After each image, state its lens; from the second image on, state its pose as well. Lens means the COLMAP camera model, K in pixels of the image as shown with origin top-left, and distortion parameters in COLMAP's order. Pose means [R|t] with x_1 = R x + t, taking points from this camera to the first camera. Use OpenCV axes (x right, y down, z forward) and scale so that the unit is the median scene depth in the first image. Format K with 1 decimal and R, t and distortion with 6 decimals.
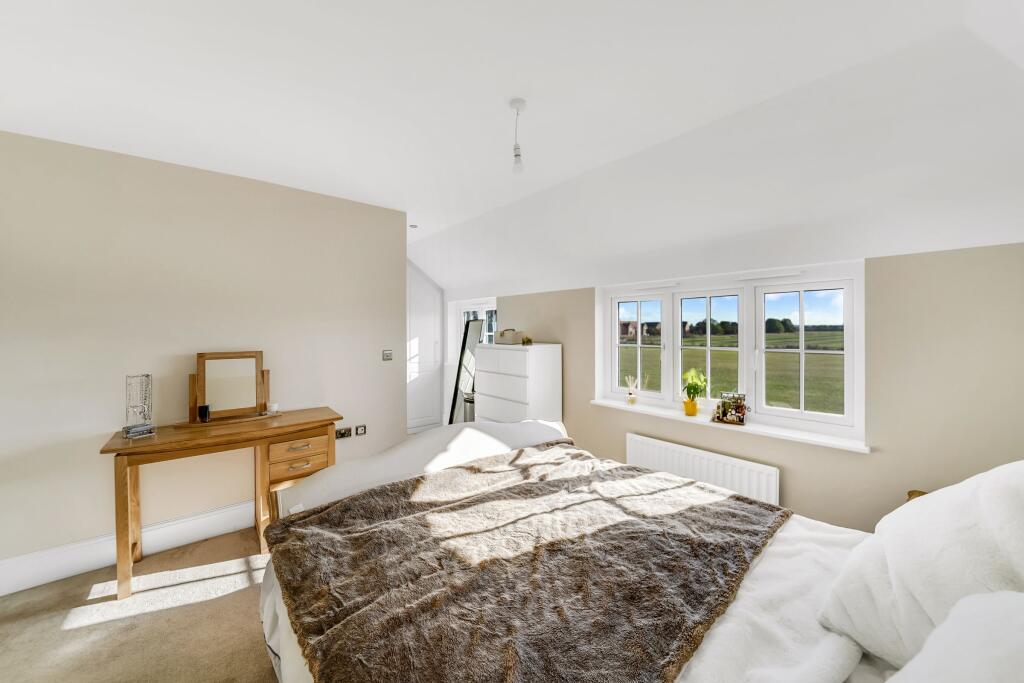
lens RADIAL K [[374.8, 0, 518.8], [0, 374.8, 334.9], [0, 0, 1]] dist [-0.001233, -0.000032]
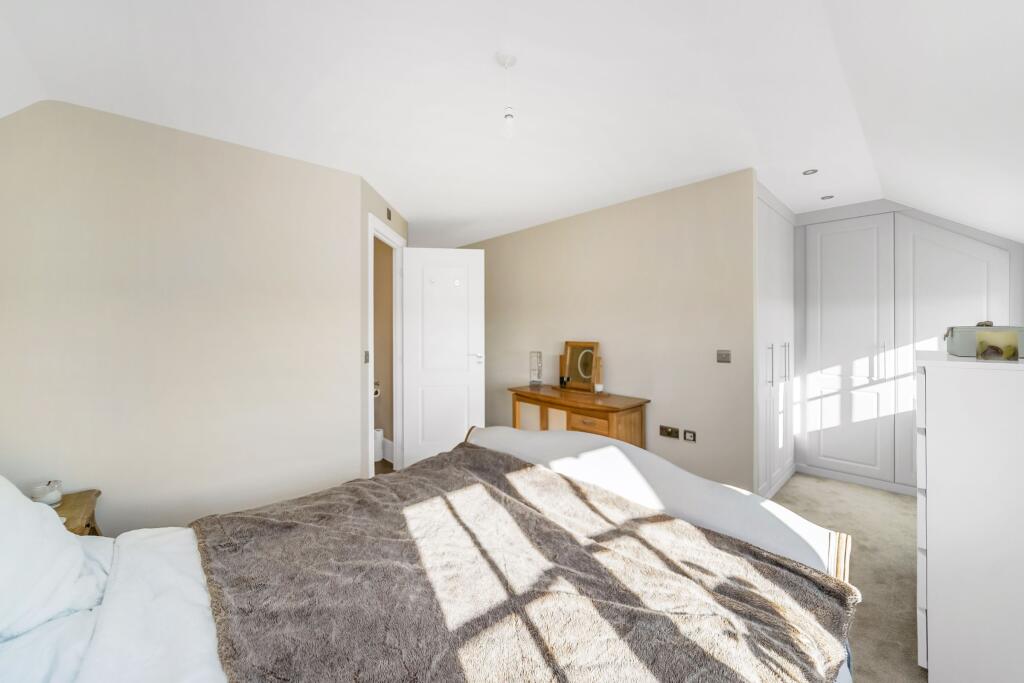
lens RADIAL K [[374.8, 0, 518.8], [0, 374.8, 334.9], [0, 0, 1]] dist [-0.001233, -0.000032]
pose [[0.021810, 0.011473, -0.999696, 0.630256], [-0.010031, 0.999886, 0.011256, 0.006223], [0.999712, 0.009783, 0.021922, 0.763565]]
